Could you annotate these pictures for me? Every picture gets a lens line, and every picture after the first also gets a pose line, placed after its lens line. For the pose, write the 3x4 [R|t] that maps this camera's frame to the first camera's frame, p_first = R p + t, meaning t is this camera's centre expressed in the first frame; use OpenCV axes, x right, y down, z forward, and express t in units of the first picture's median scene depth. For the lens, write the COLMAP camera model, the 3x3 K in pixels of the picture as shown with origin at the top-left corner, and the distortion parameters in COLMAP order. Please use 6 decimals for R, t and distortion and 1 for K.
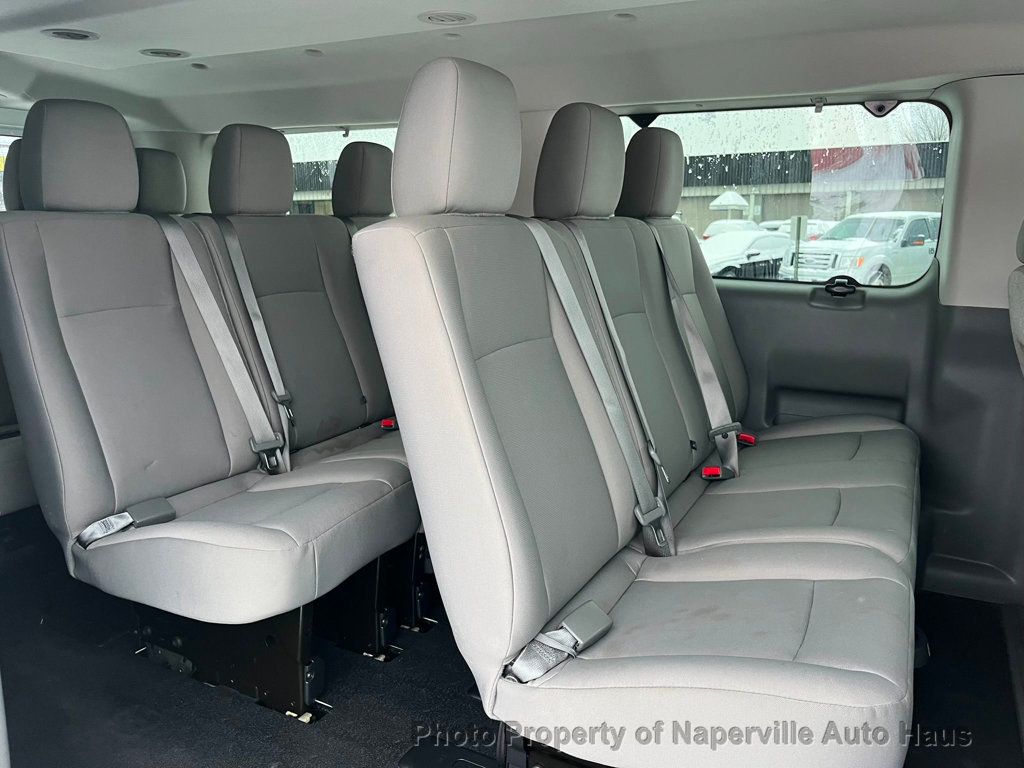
lens RADIAL K [[780.1, 0, 512.3], [0, 780.1, 397.1], [0, 0, 1]] dist [0.076019, -0.143296]
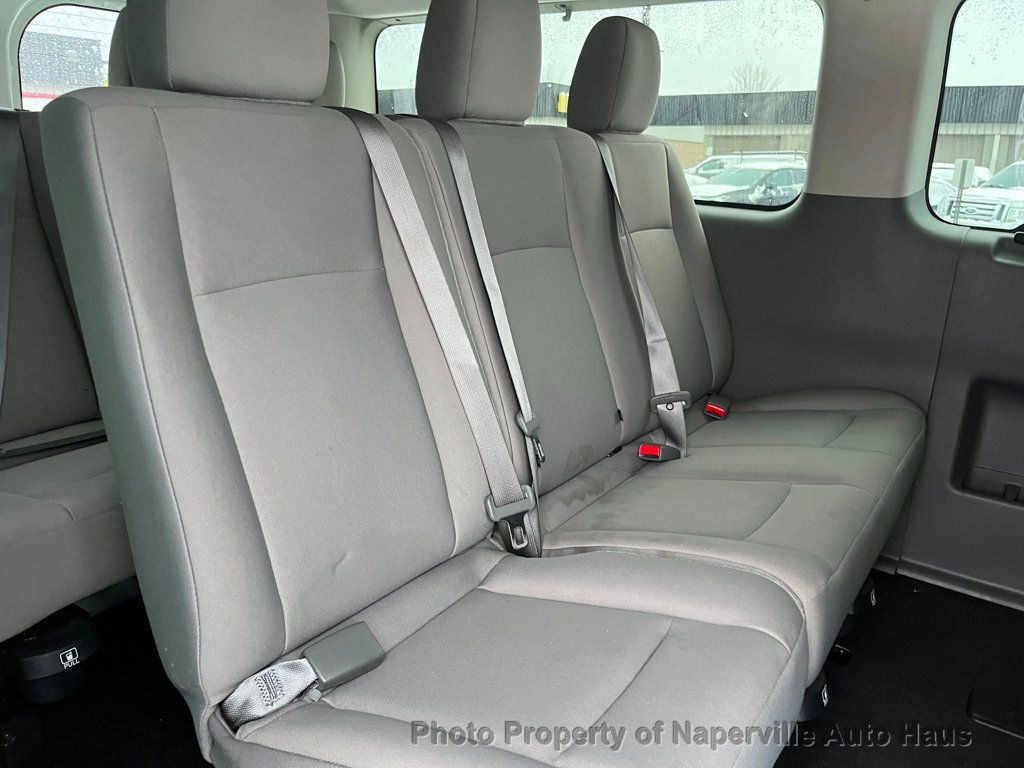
lens RADIAL K [[761.8, 0, 512.0], [0, 761.8, 384.0], [0, 0, 1]] dist [-0.001128, -0.003747]
pose [[0.993595, 0.060983, -0.095127, -0.260840], [-0.053946, 0.995733, 0.074874, -0.076646], [0.099287, -0.069263, 0.992645, 0.425971]]
